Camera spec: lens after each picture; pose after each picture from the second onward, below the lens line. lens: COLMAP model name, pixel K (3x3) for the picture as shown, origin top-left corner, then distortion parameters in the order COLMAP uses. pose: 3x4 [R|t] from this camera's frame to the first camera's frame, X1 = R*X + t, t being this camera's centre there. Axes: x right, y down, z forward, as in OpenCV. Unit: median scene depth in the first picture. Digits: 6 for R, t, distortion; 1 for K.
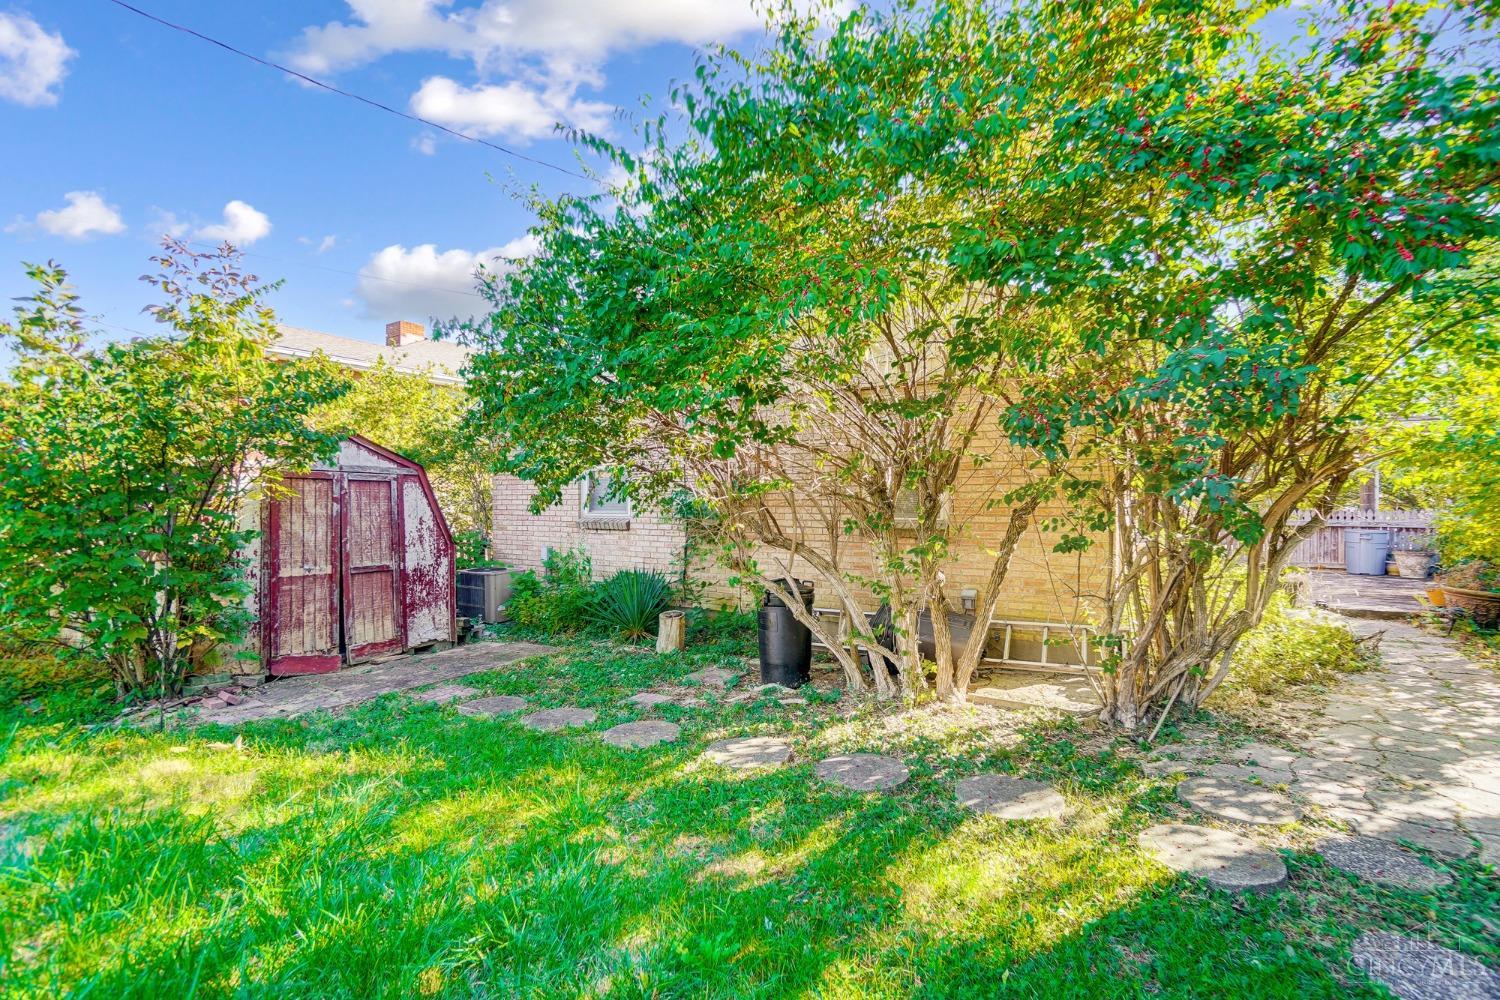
lens RADIAL K [[682.8, 0, 736.9], [0, 682.8, 506.4], [0, 0, 1]] dist [-0.025204, 0.000848]
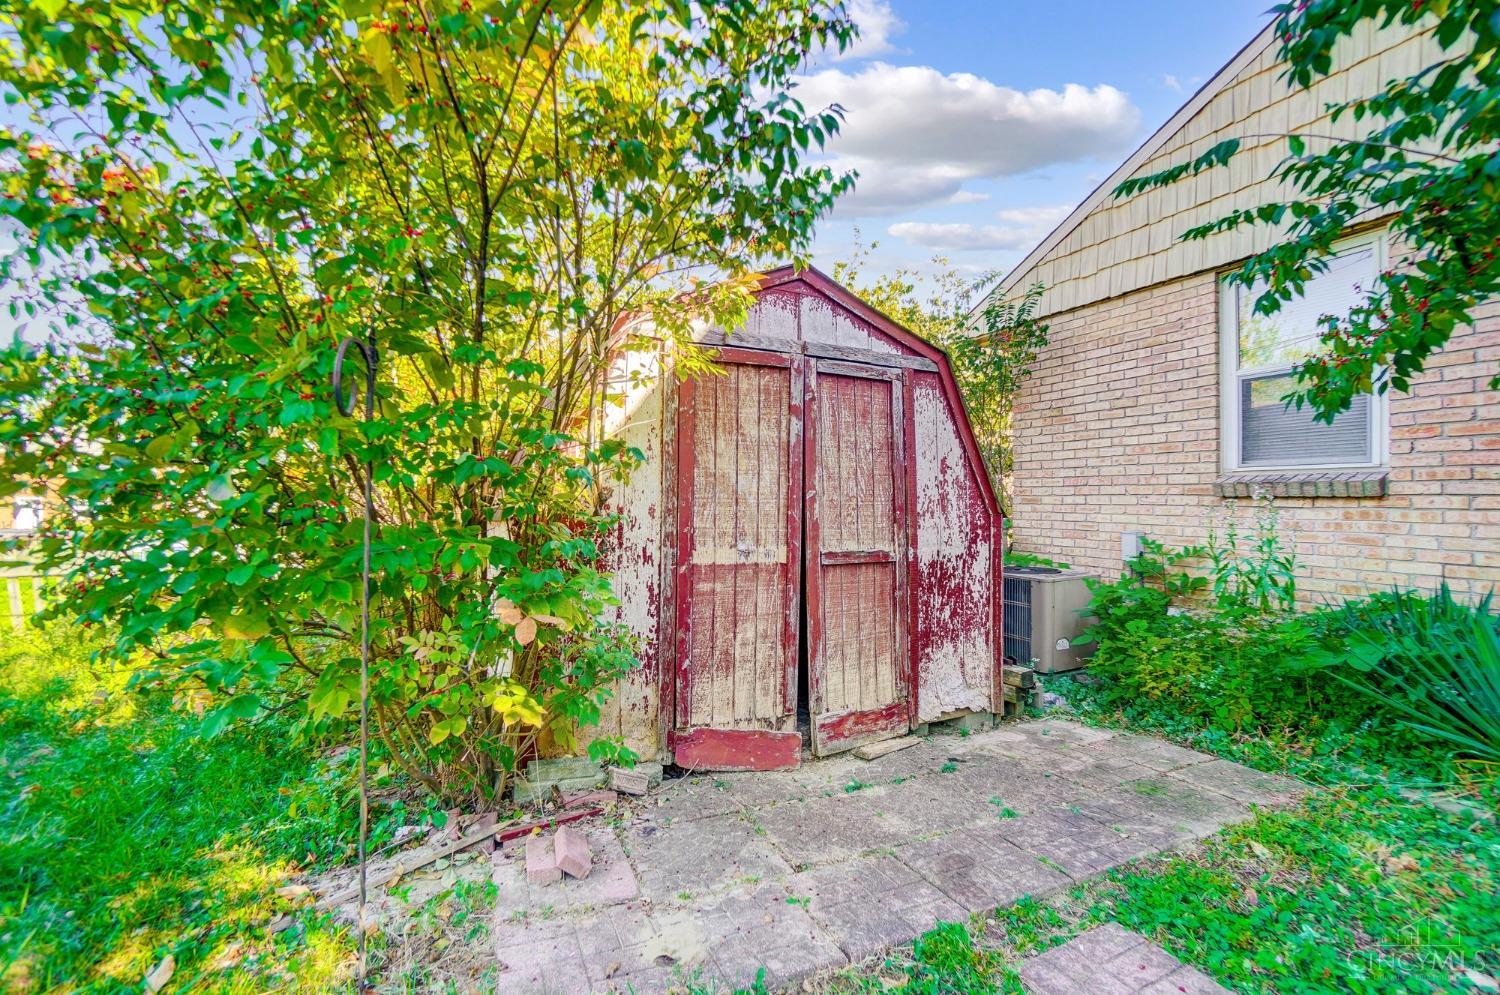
lens RADIAL K [[793.1, 0, 751.5], [0, 793.1, 496.1], [0, 0, 1]] dist [-0.003375, -0.000296]
pose [[0.843539, 0.009853, -0.536978, -0.303248], [-0.010251, 0.999945, 0.002246, 0.048501], [0.536970, 0.003610, 0.843593, 0.487536]]
